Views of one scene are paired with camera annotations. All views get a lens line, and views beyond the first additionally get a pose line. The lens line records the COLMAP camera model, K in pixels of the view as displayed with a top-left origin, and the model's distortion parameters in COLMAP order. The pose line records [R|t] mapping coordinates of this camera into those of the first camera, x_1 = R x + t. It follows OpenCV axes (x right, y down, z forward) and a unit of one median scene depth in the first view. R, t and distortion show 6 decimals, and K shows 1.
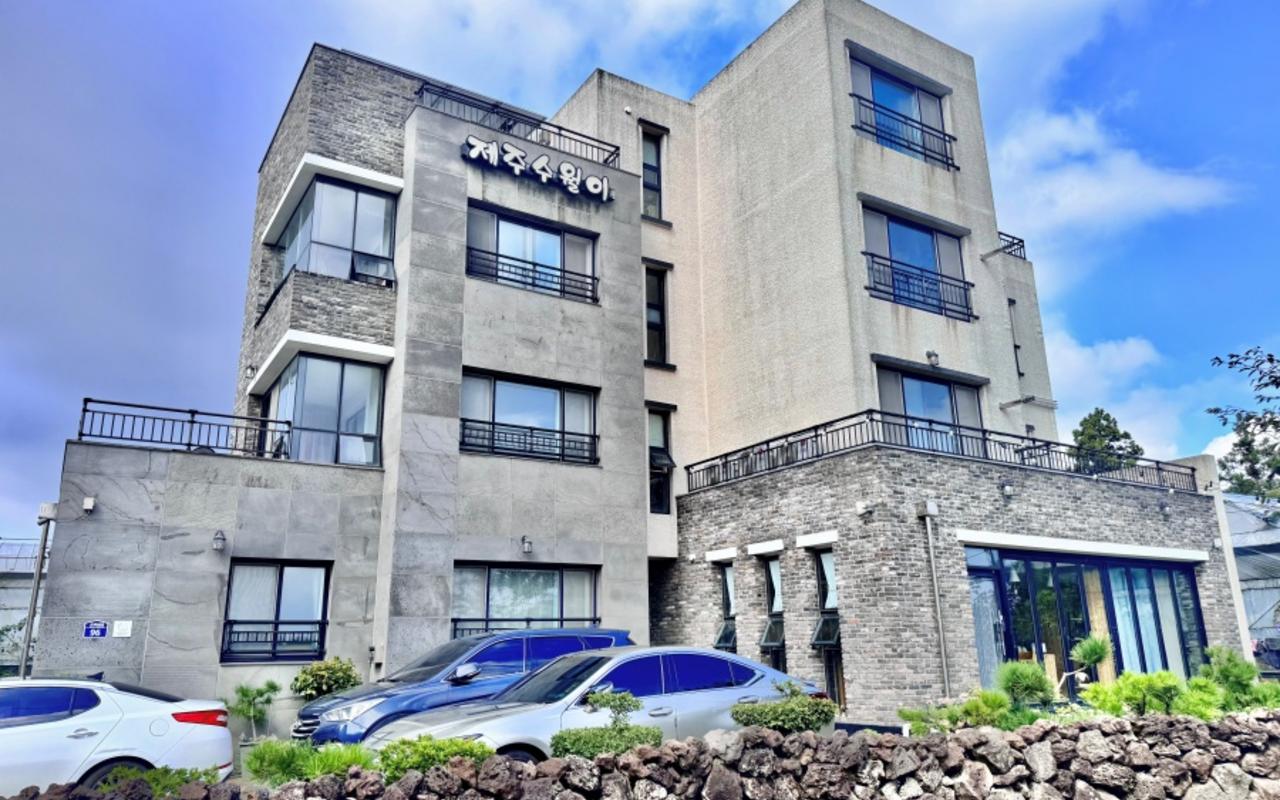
lens RADIAL K [[919.7, 0, 635.7], [0, 919.7, 382.1], [0, 0, 1]] dist [0.002457, -0.000859]
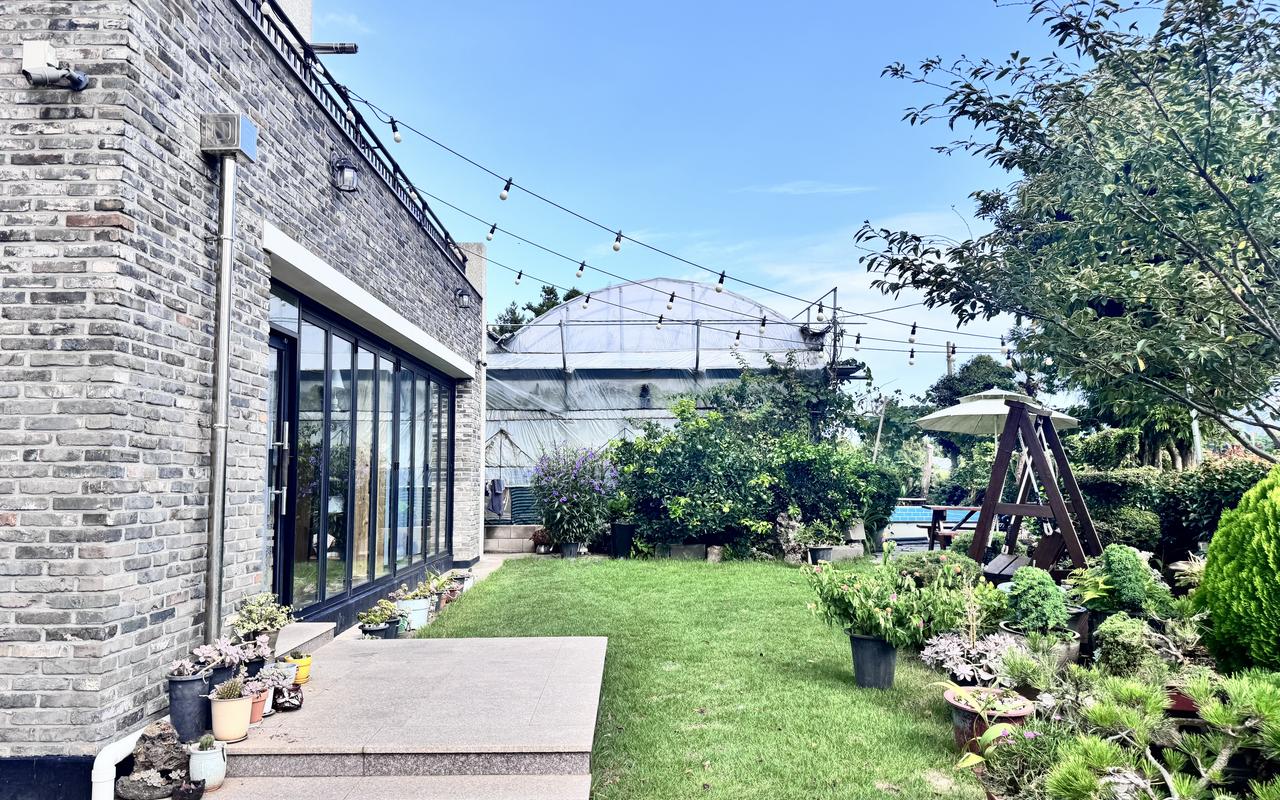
lens RADIAL K [[919.7, 0, 635.7], [0, 919.7, 382.1], [0, 0, 1]] dist [0.002457, -0.000859]
pose [[0.547299, 0.095730, 0.831444, 0.113083], [-0.238263, 0.970151, 0.045137, 0.182683], [-0.802306, -0.222805, 0.553772, 0.668529]]
